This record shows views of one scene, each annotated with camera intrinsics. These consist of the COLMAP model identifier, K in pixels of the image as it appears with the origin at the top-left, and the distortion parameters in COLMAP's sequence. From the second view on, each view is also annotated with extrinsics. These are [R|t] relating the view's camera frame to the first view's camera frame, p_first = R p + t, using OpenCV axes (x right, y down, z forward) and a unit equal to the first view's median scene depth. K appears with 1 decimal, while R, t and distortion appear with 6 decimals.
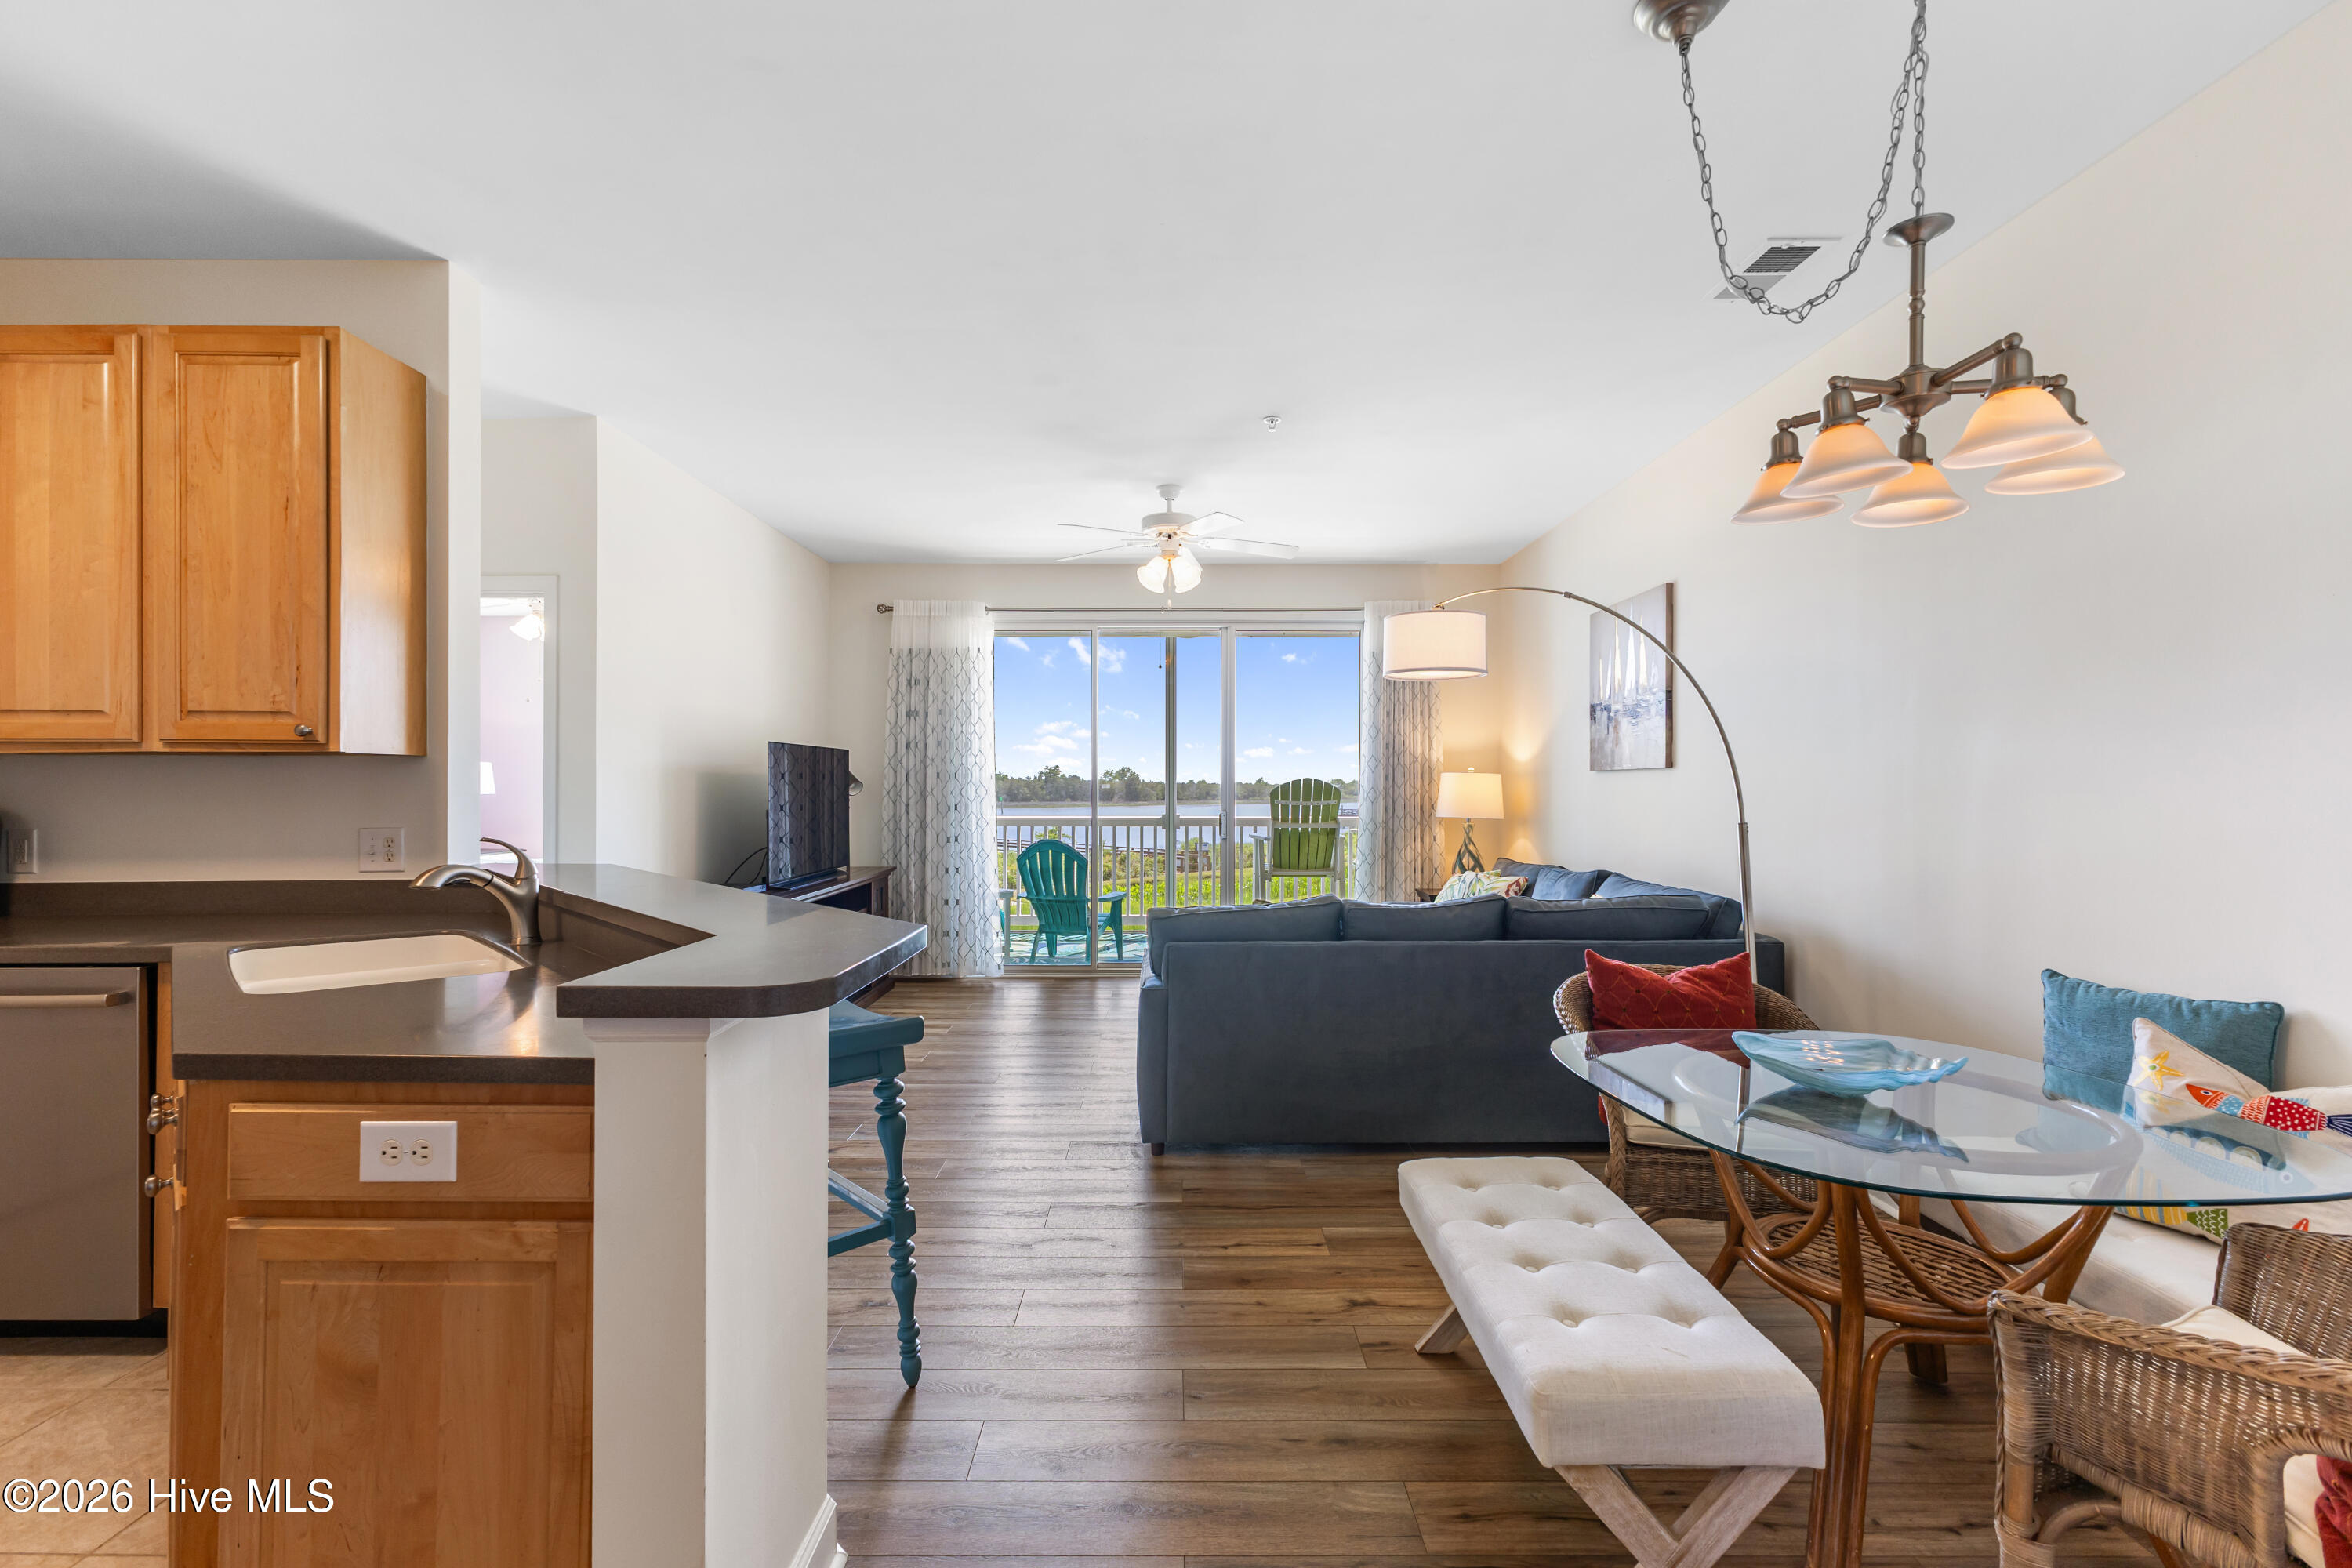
lens RADIAL K [[1012.2, 0, 1173.7], [0, 1012.2, 788.8], [0, 0, 1]] dist [0.013289, -0.004074]
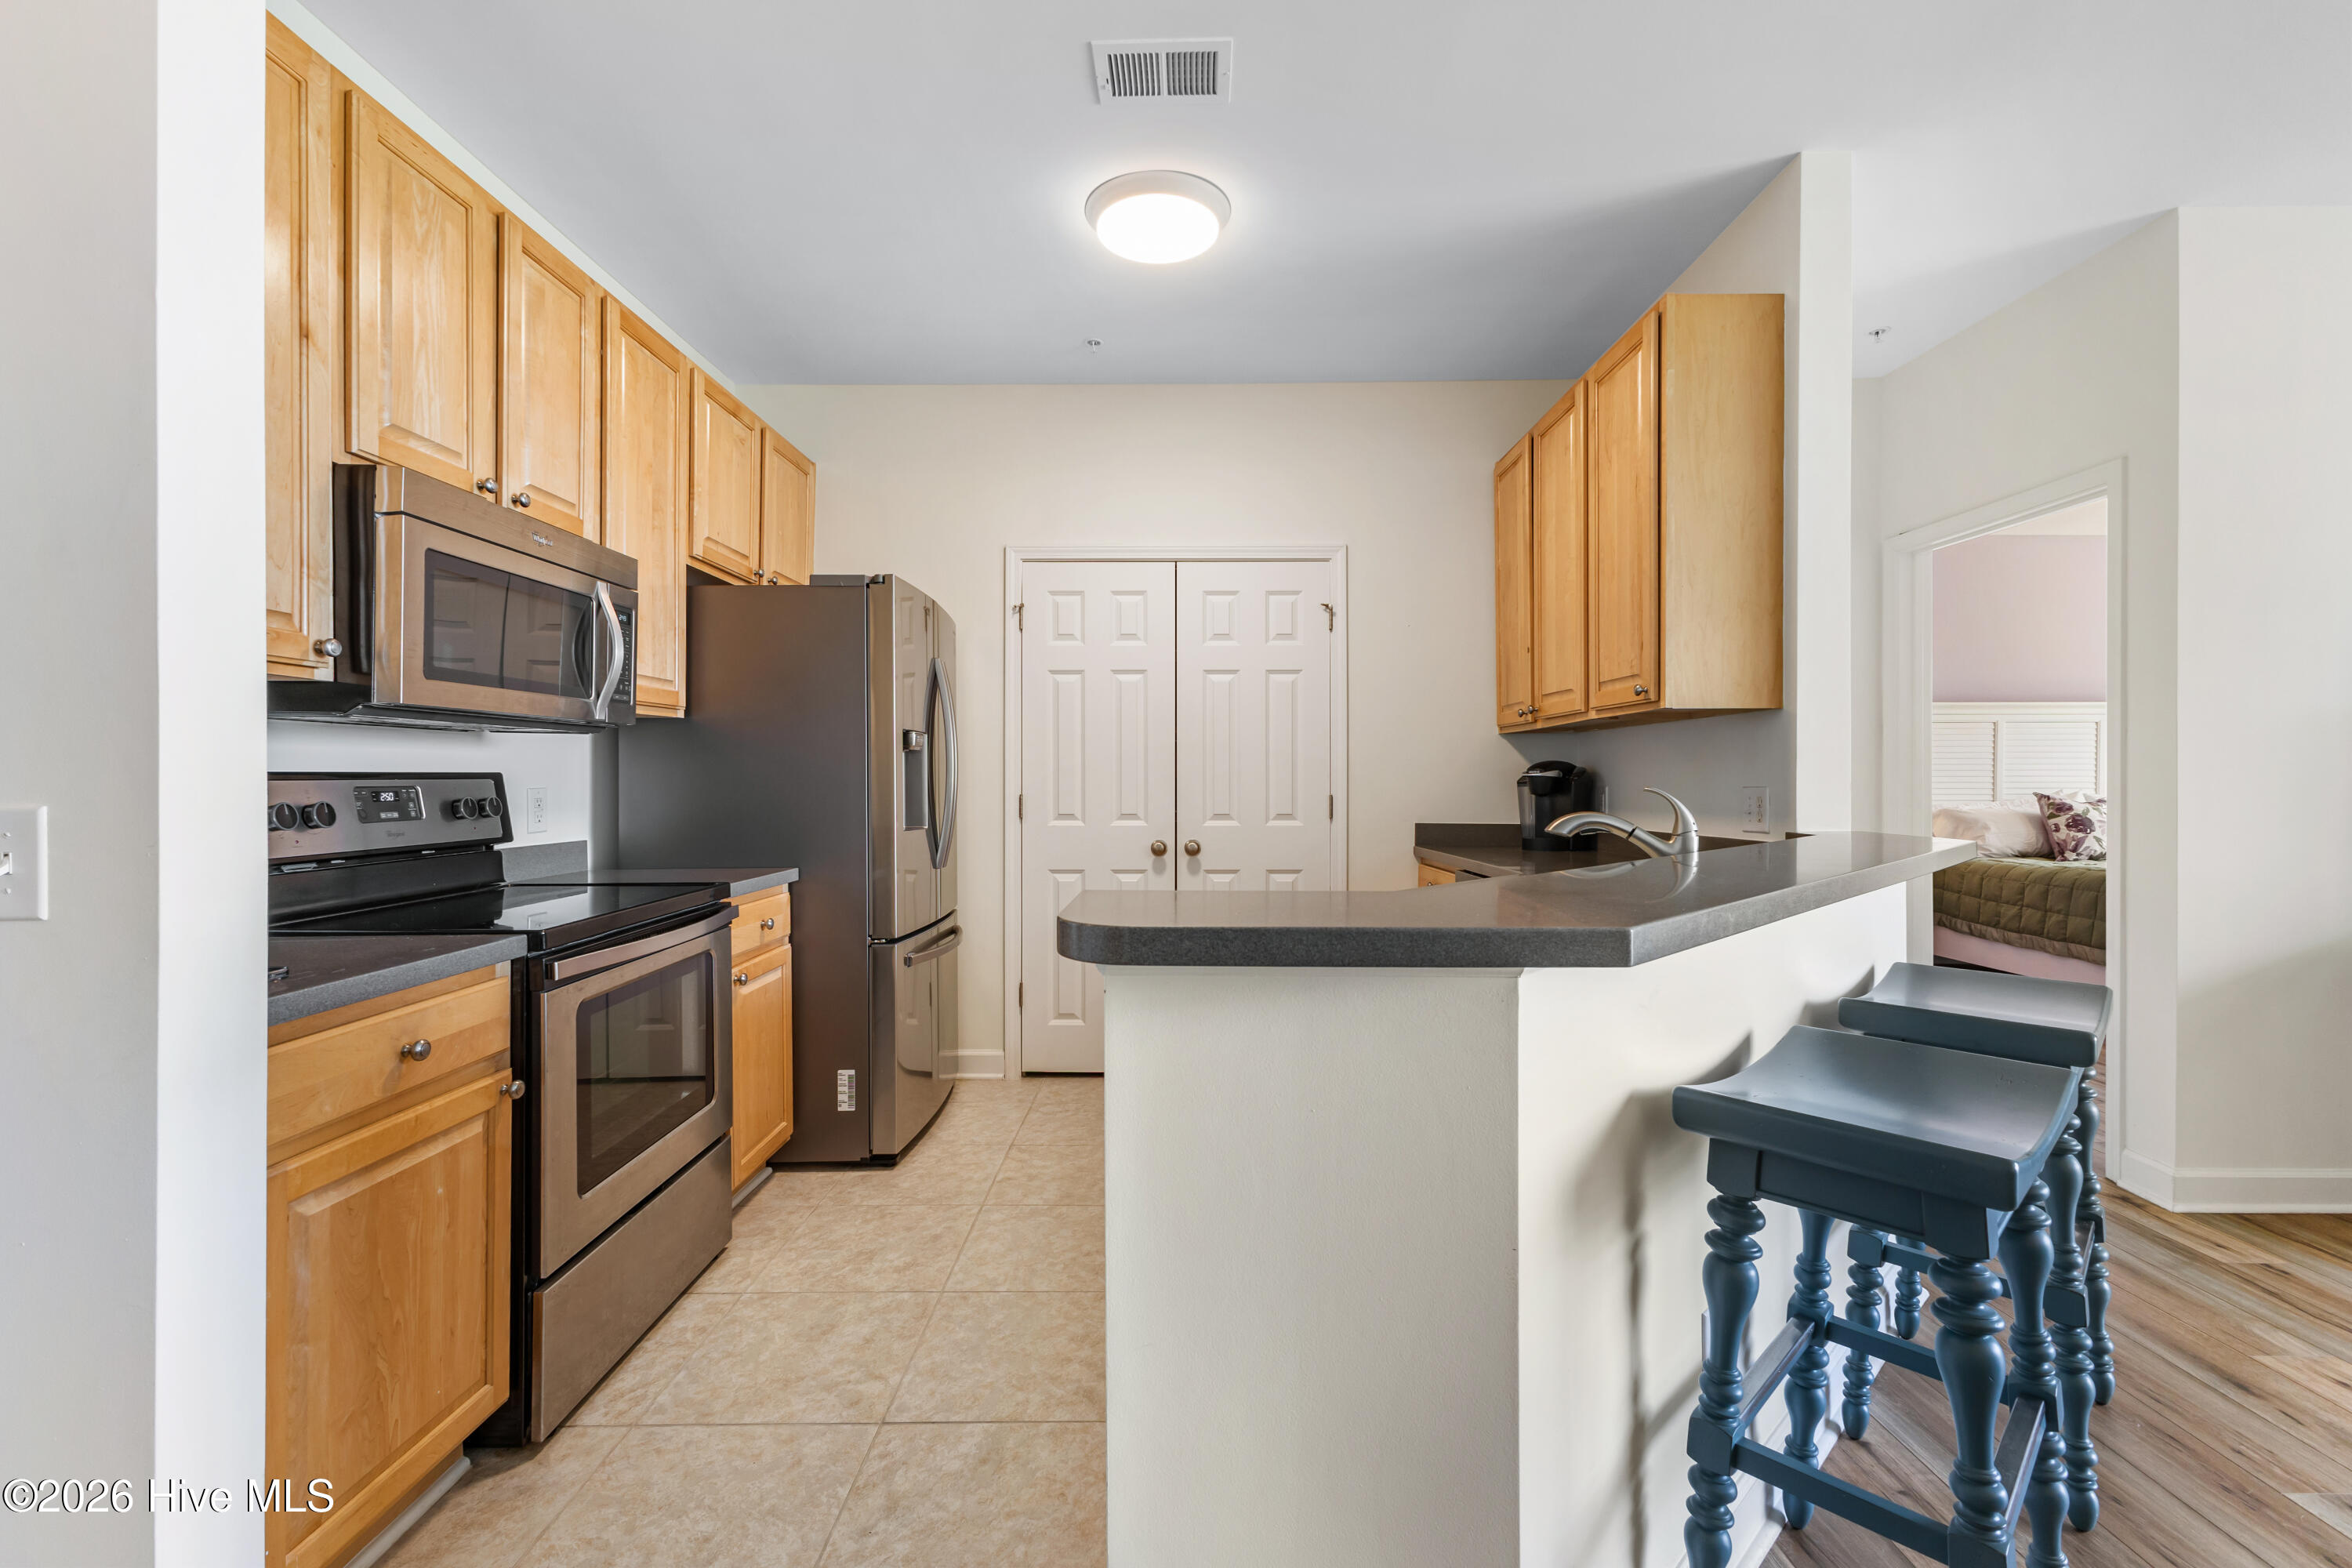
lens RADIAL K [[1012.2, 0, 1169.7], [0, 1012.2, 779.7], [0, 0, 1]] dist [0.013289, -0.004074]
pose [[-0.013011, -0.003636, -0.999909, 0.147582], [-0.001886, 0.999992, -0.003612, 0.028400], [0.999914, 0.001839, -0.013018, 0.357065]]
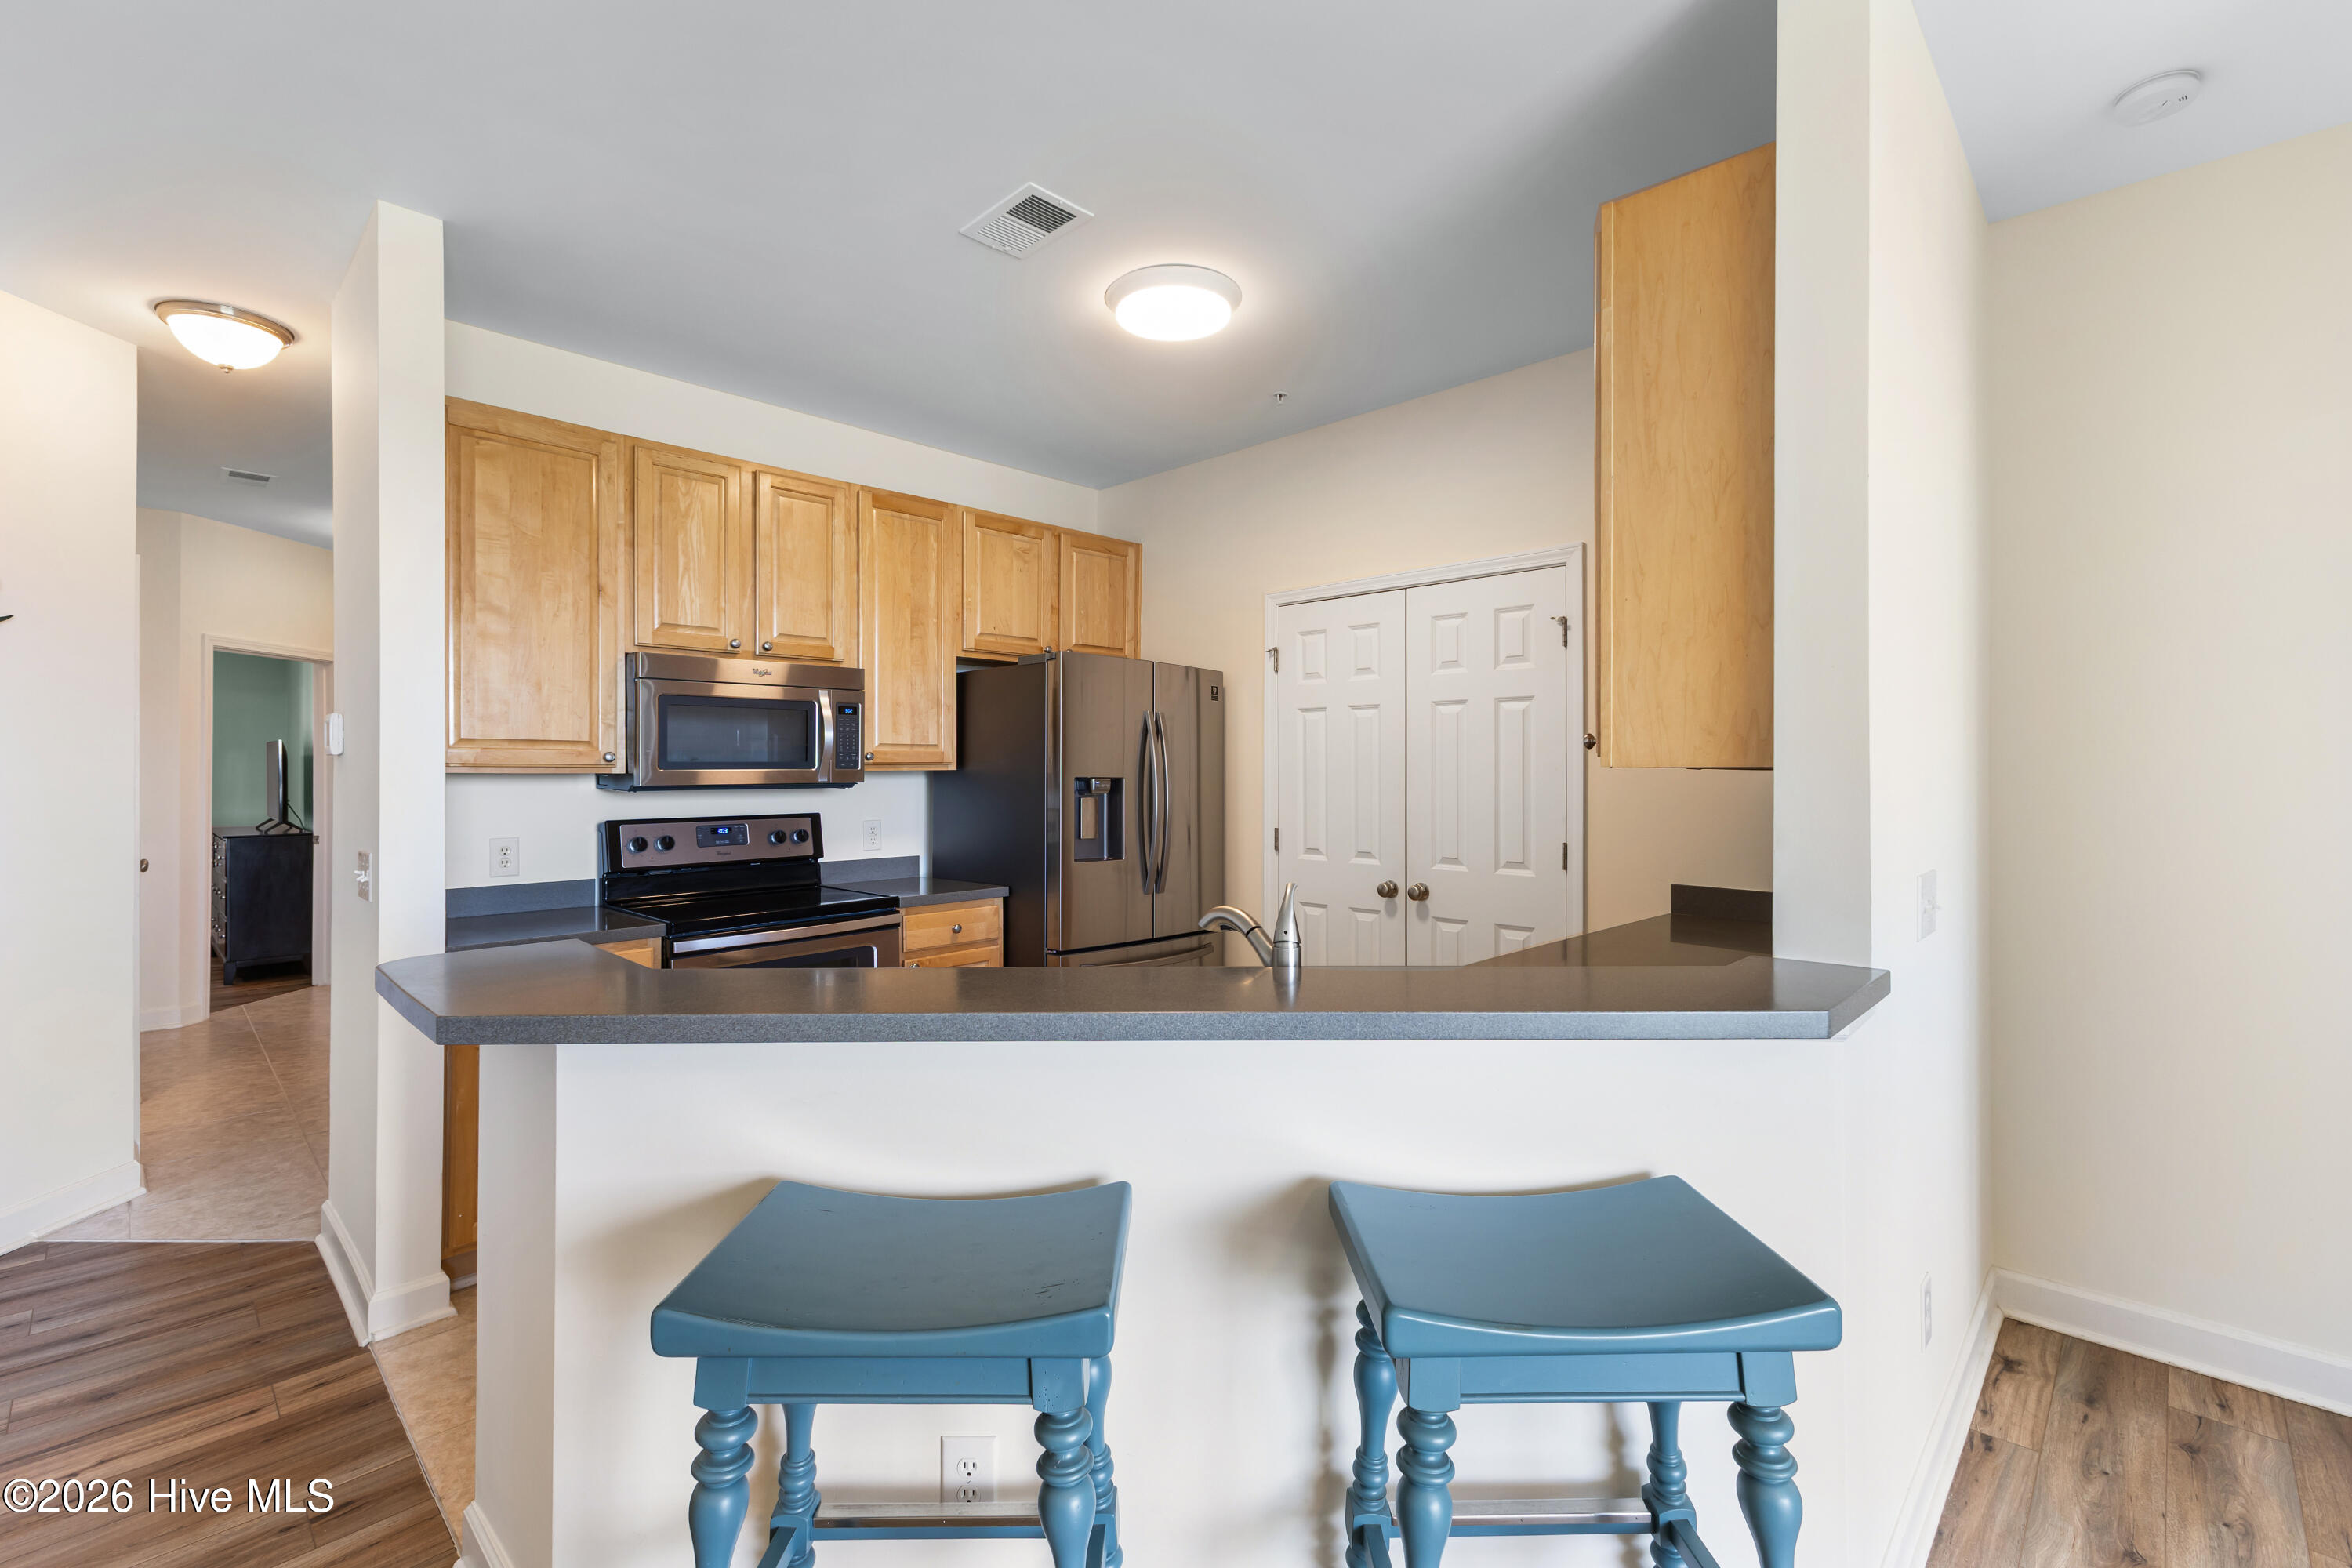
lens RADIAL K [[1012.2, 0, 1172.7], [0, 1012.2, 767.6], [0, 0, 1]] dist [0.013289, -0.004074]
pose [[-0.703218, -0.005893, -0.710949, -0.040372], [-0.003824, 0.999983, -0.004506, -0.022114], [0.710964, -0.000450, -0.703229, 0.907639]]
